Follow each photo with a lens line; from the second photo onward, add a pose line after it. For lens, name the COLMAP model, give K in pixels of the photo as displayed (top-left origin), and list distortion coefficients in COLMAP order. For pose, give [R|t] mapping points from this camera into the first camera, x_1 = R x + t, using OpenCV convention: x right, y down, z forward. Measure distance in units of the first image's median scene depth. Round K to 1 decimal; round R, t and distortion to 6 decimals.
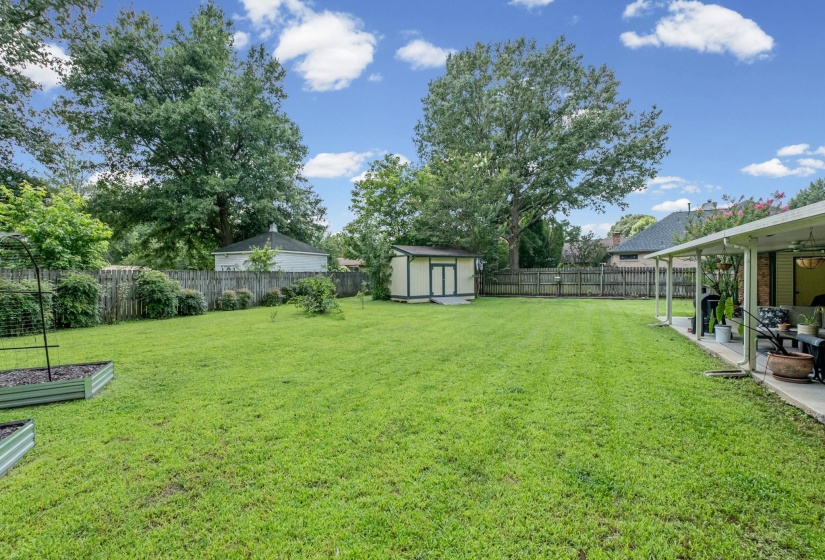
lens RADIAL K [[368.6, 0, 406.7], [0, 368.6, 279.7], [0, 0, 1]] dist [-0.000422, -0.000622]
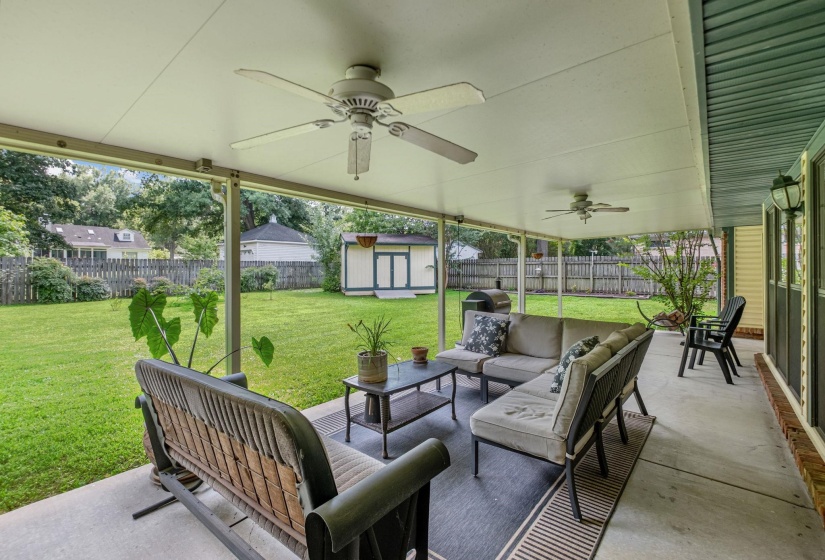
lens RADIAL K [[368.6, 0, 406.7], [0, 368.6, 279.7], [0, 0, 1]] dist [-0.000422, -0.000622]
pose [[0.962518, 0.014149, -0.270850, 0.374884], [-0.008539, 0.999724, 0.021880, 0.002894], [0.271085, -0.018747, 0.962373, 0.153727]]
